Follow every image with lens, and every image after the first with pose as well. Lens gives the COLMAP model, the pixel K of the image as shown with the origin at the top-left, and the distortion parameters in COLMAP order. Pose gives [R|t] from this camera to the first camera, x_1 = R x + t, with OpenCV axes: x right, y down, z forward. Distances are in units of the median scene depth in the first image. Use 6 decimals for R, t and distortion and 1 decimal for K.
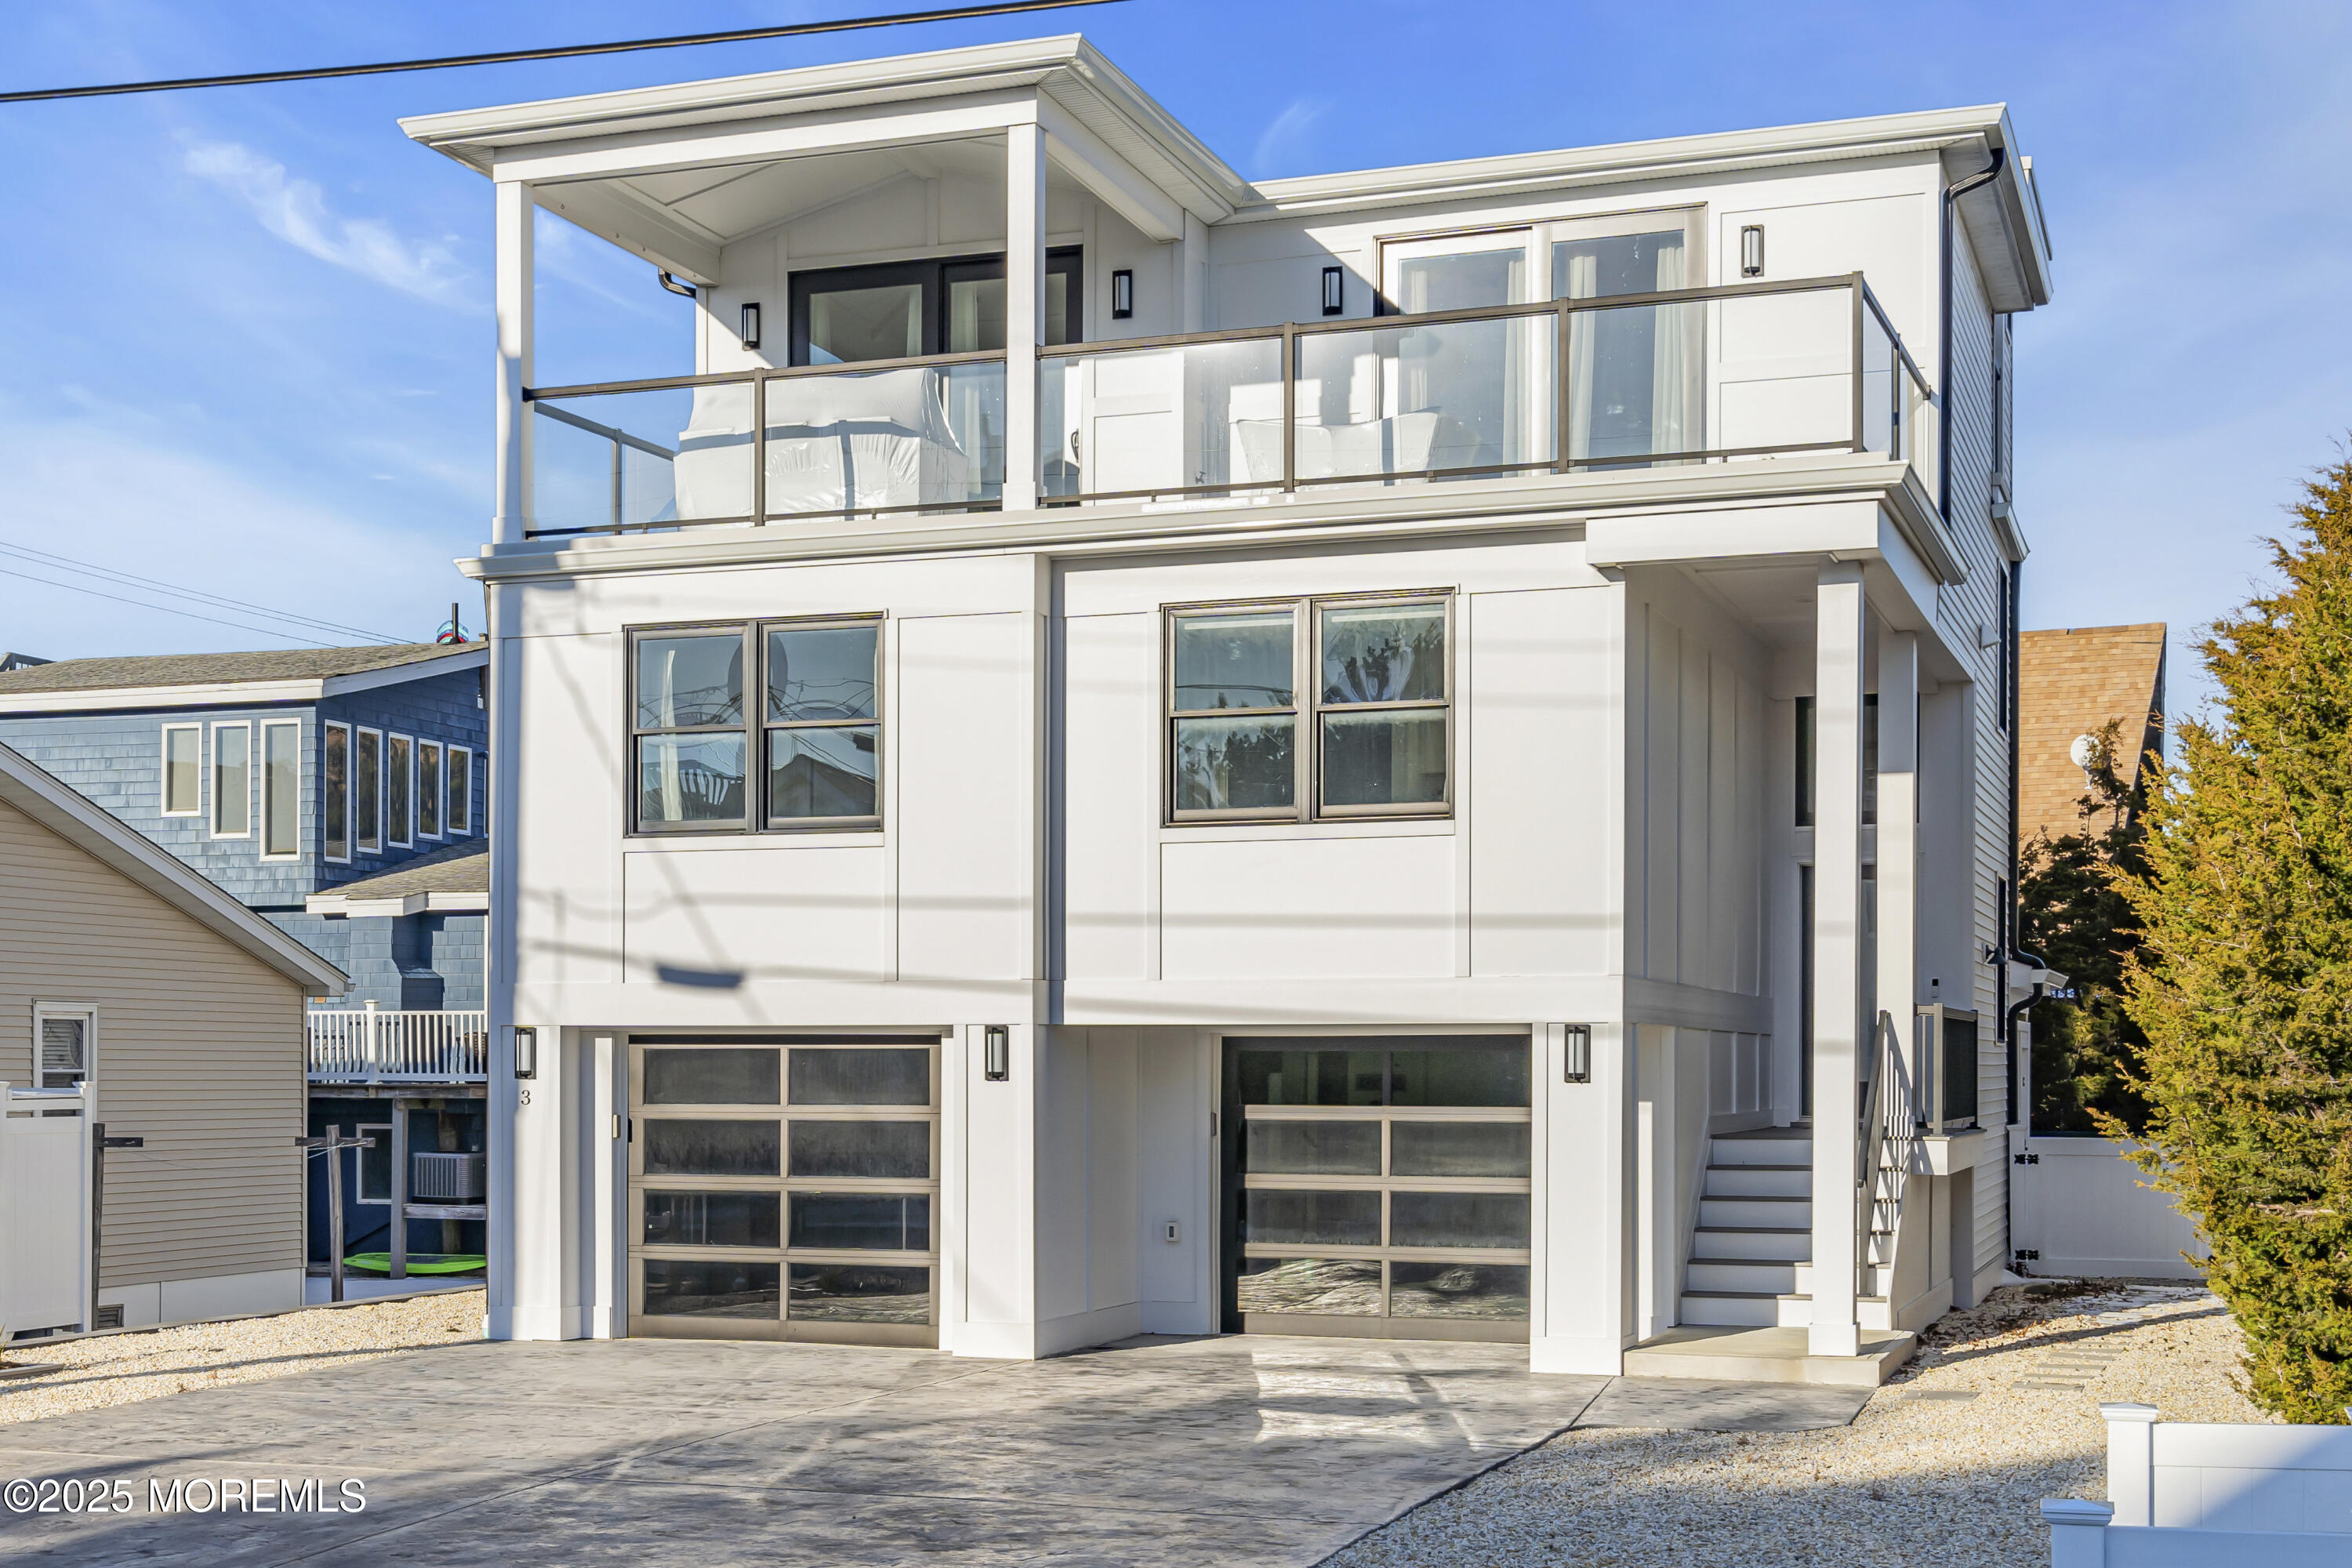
lens RADIAL K [[2974.0, 0, 1176.0], [0, 2974.0, 784.0], [0, 0, 1]] dist [-0.000879, -0.019319]
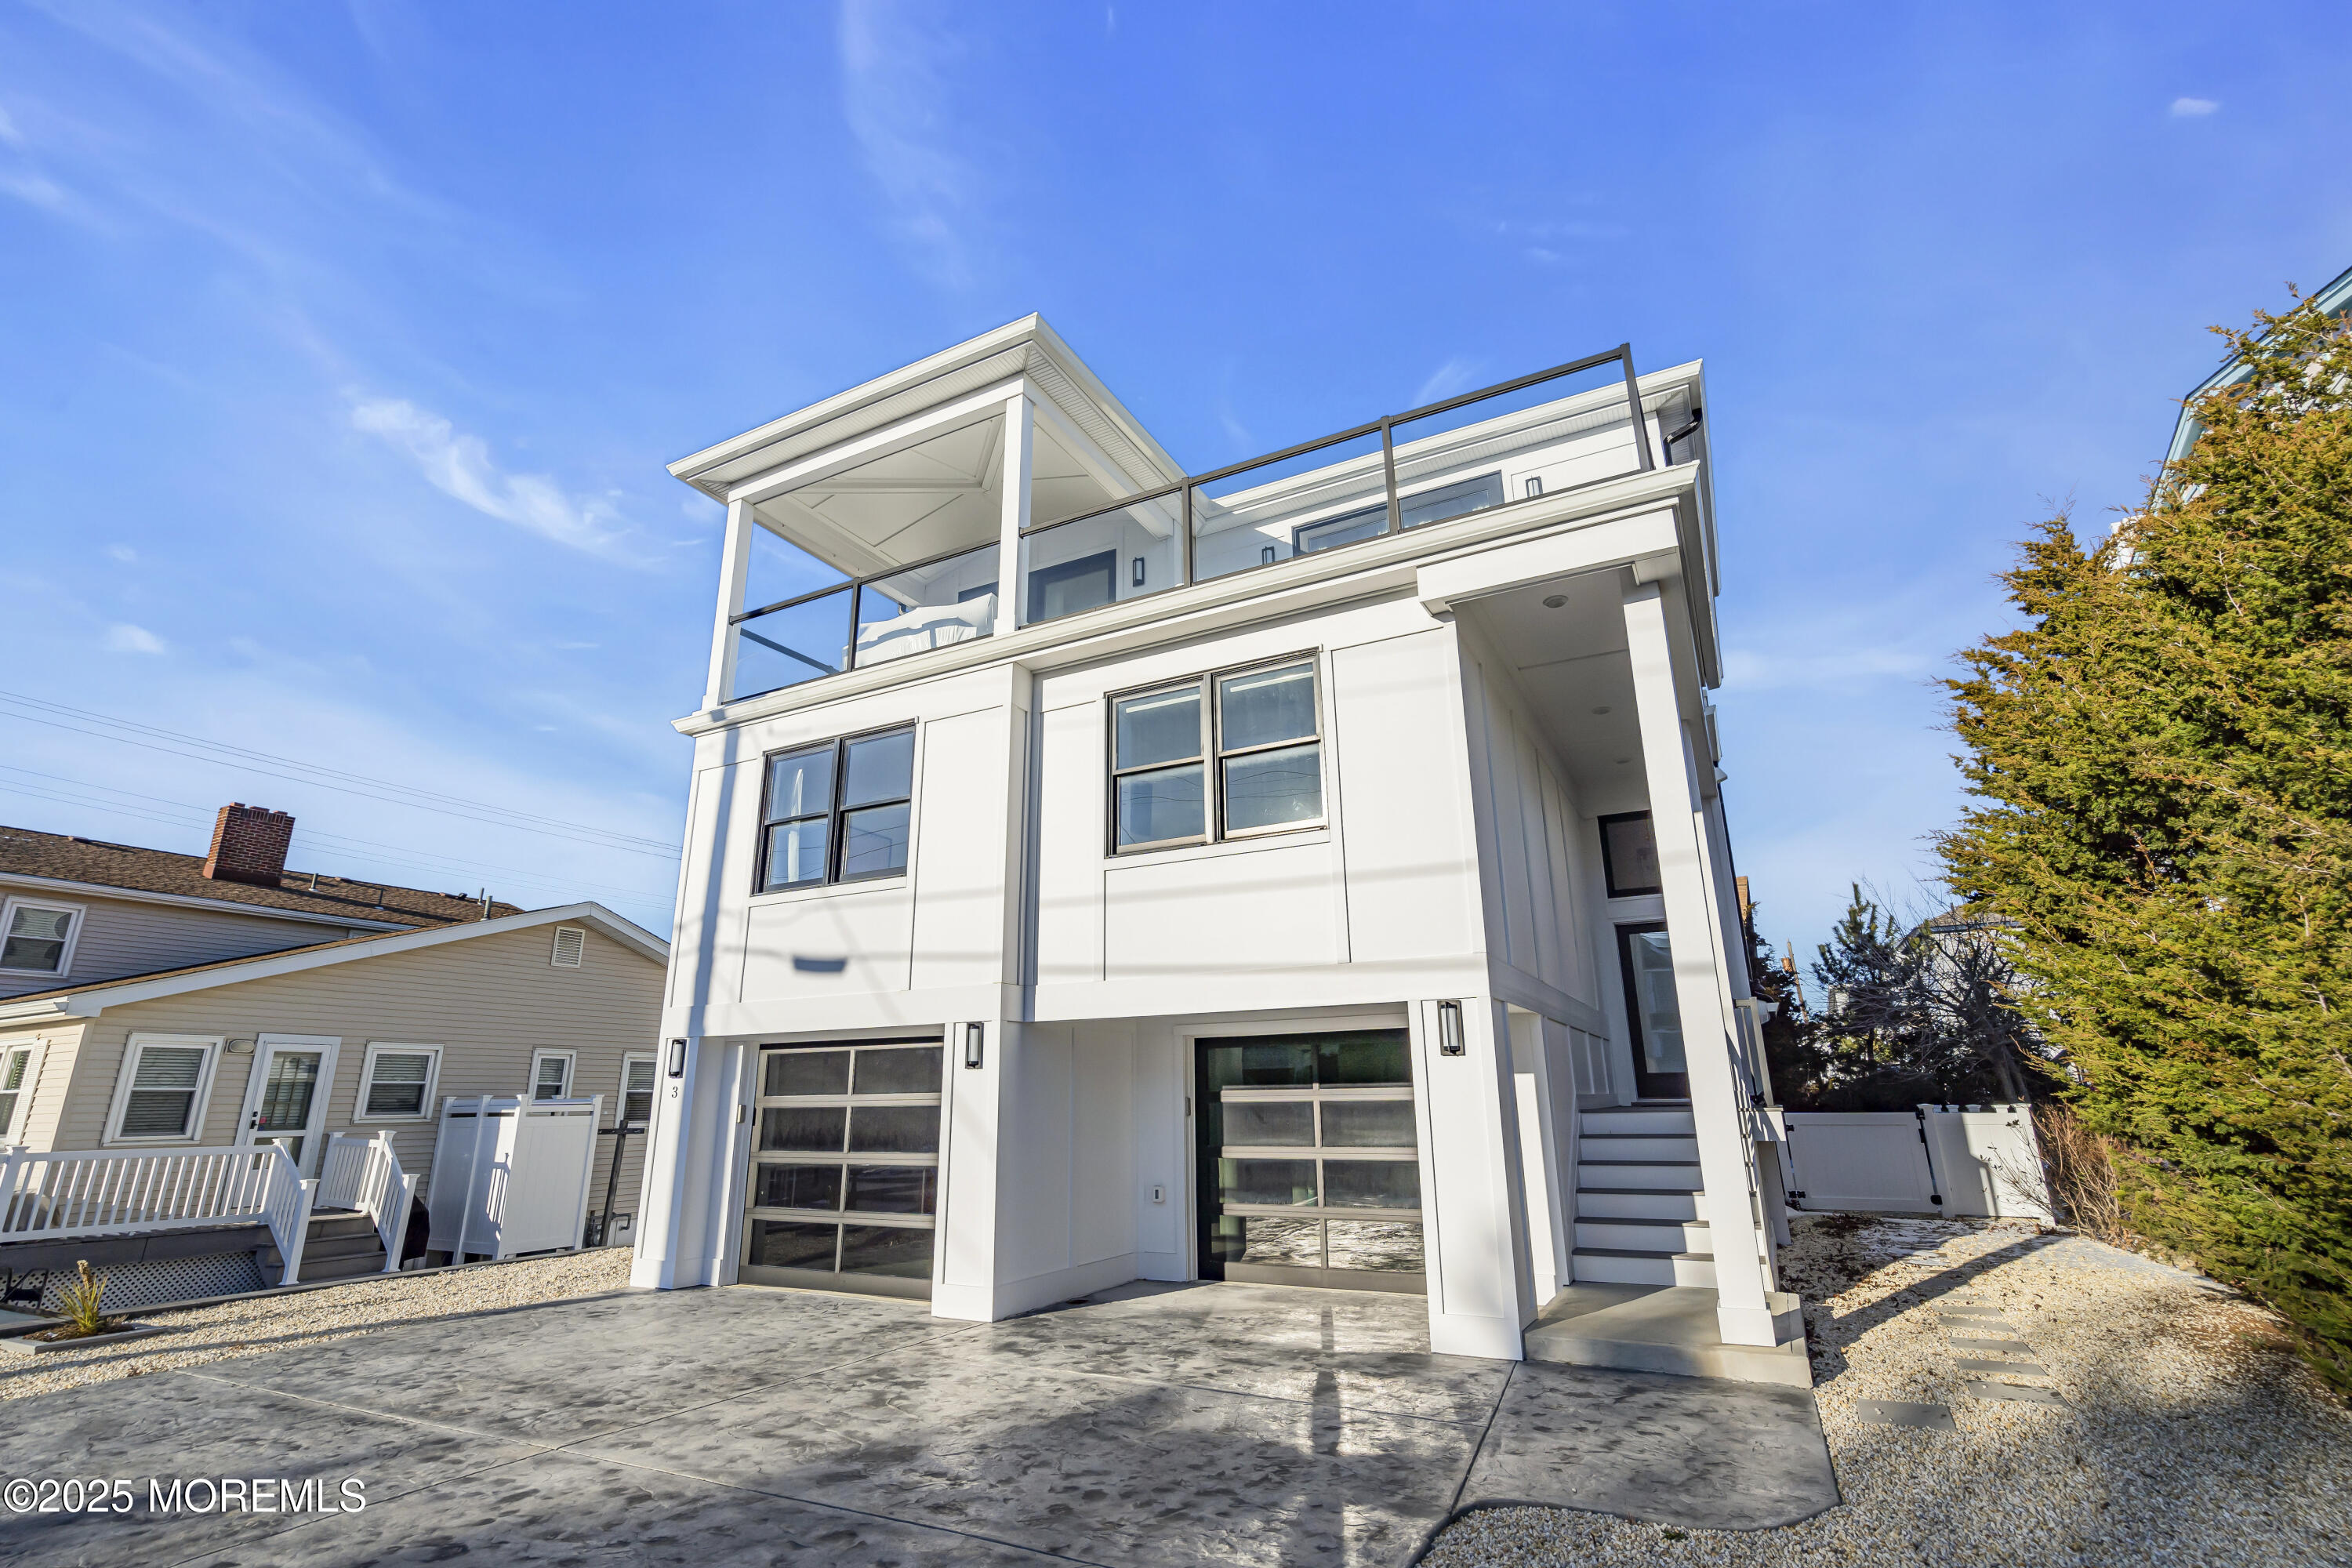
lens RADIAL K [[1058.2, 0, 1165.3], [0, 1058.2, 731.7], [0, 0, 1]] dist [0.003024, 0.000647]
pose [[0.987077, -0.067094, -0.145527, 0.086658], [0.030825, 0.970668, -0.238439, 0.067839], [0.157256, 0.230872, 0.960192, 0.532877]]
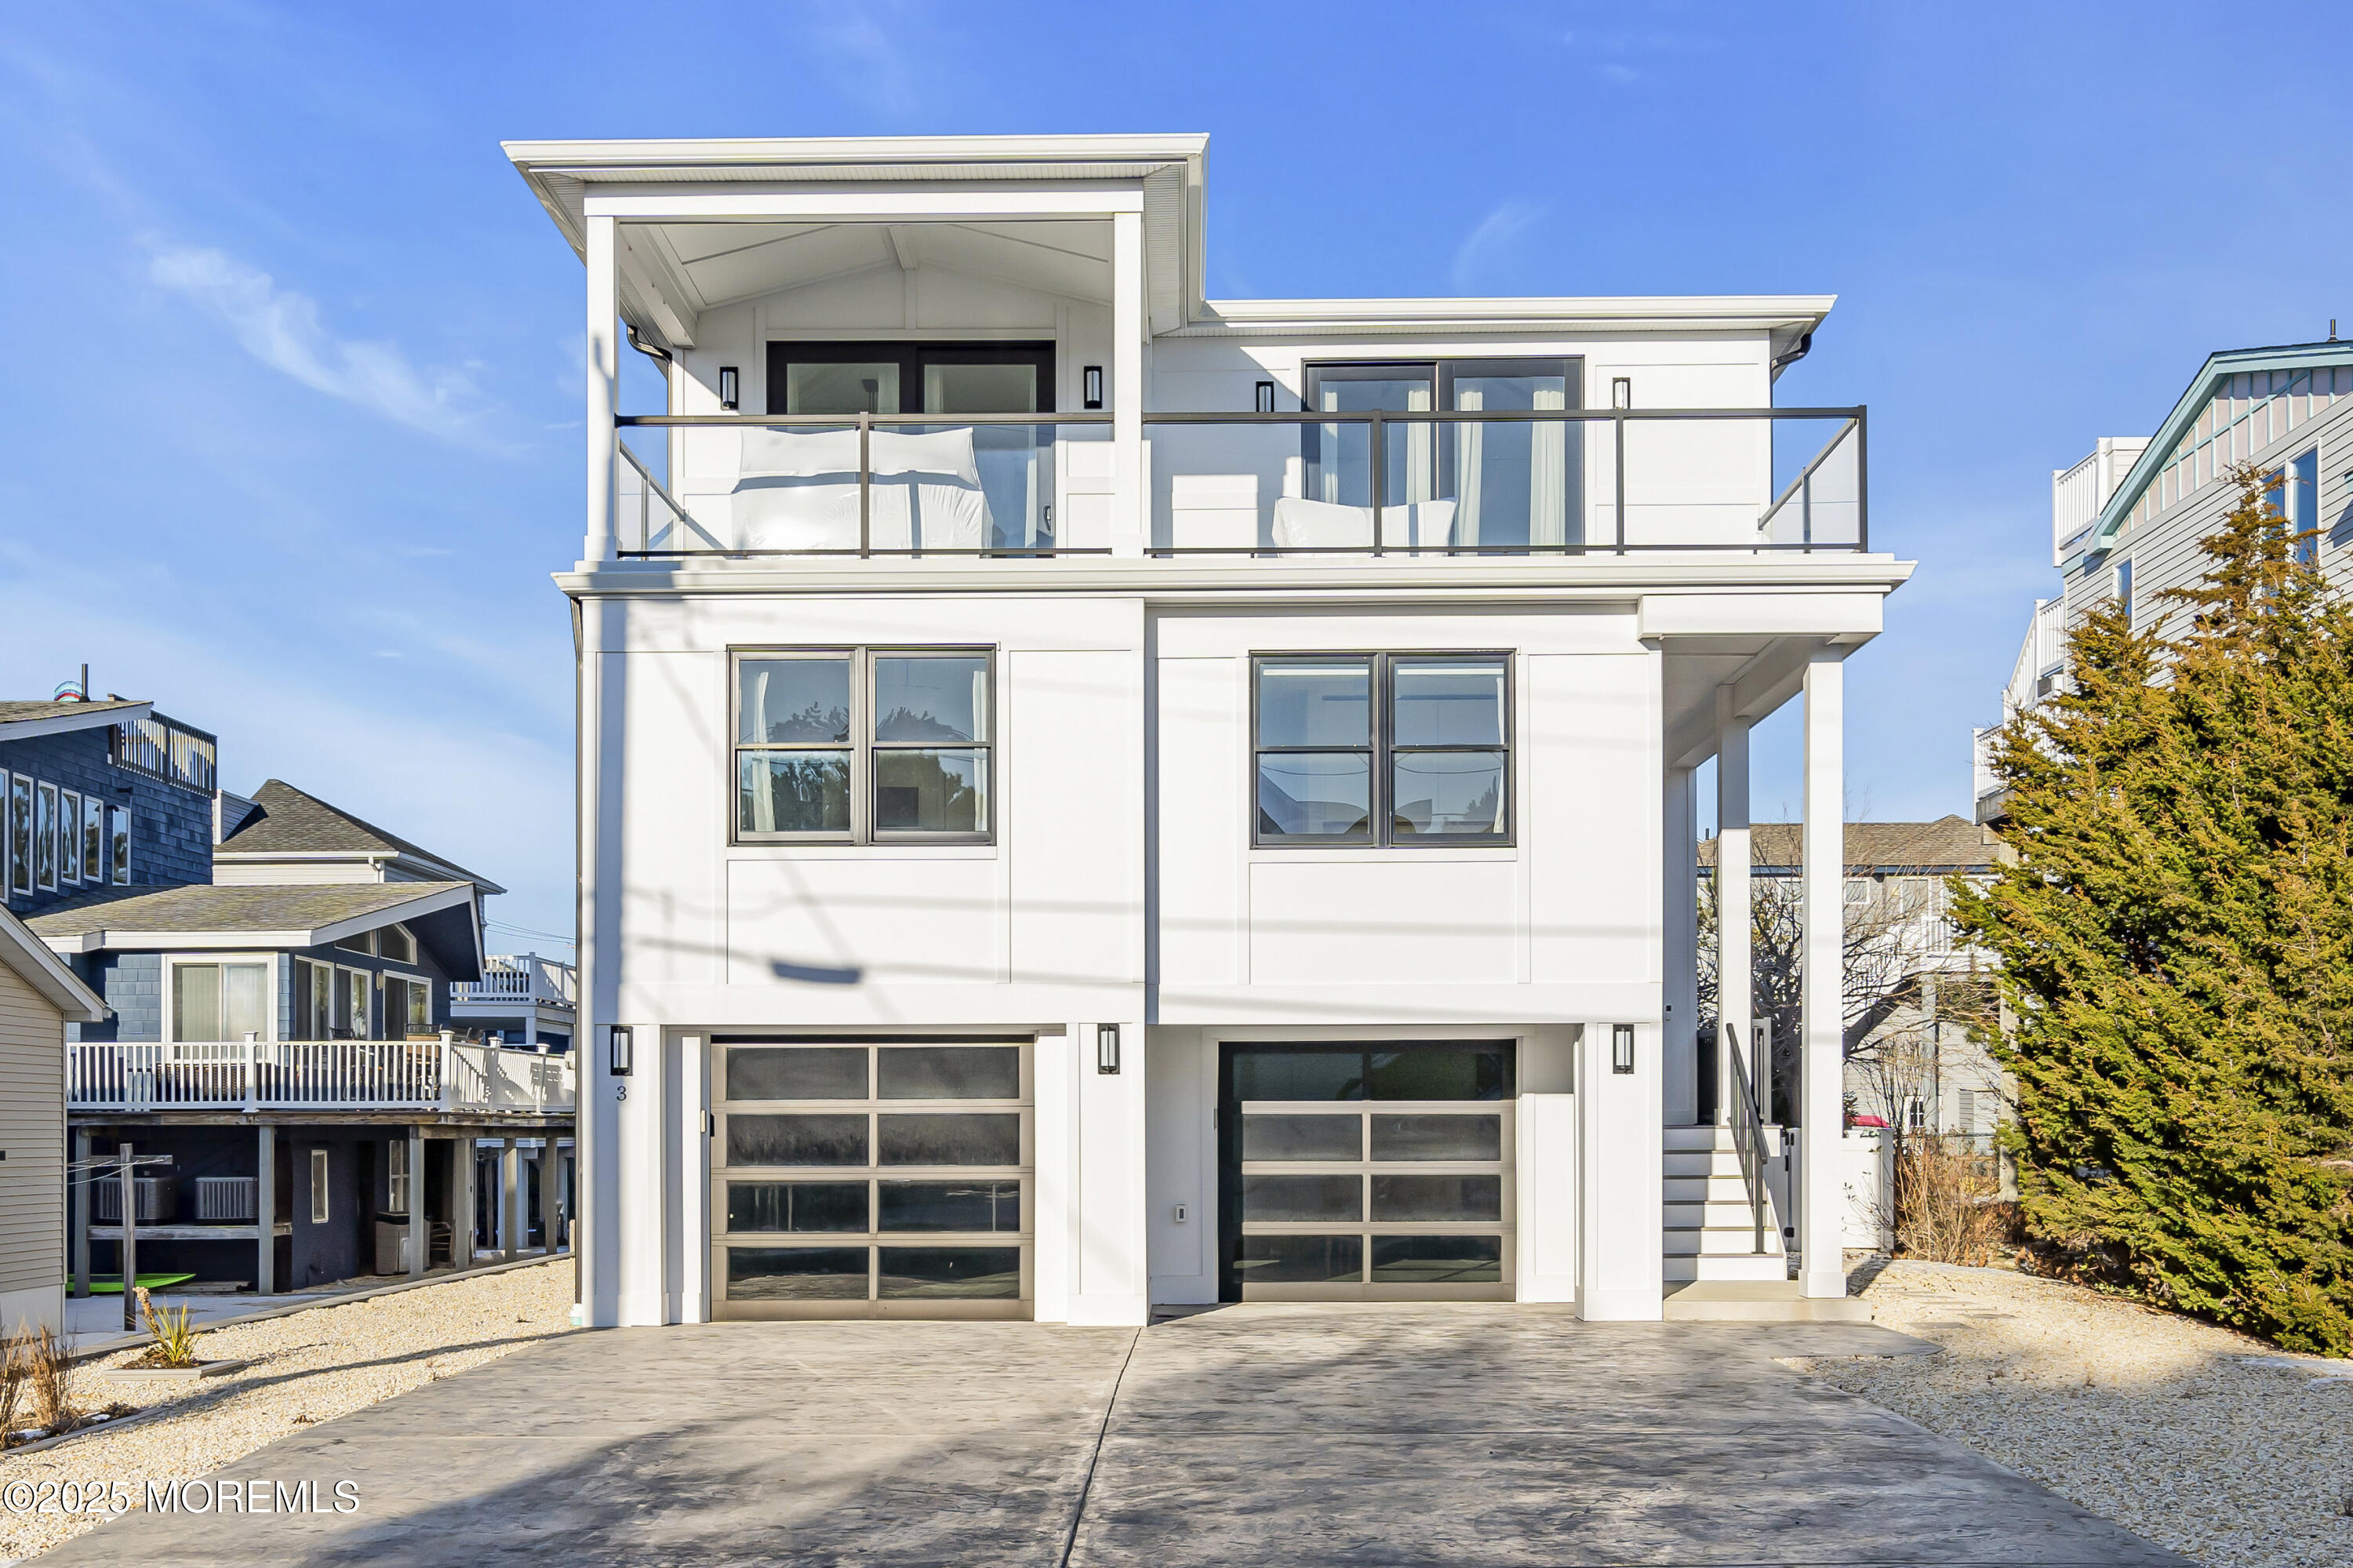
lens RADIAL K [[2390.5, 0, 1283.4], [0, 2390.5, 892.4], [0, 0, 1]] dist [-0.014858, -0.003043]
pose [[0.945406, 0.025928, 0.324862, -0.274095], [-0.025807, 0.999656, -0.004680, 0.033375], [-0.324871, -0.003959, 0.945750, 0.137038]]
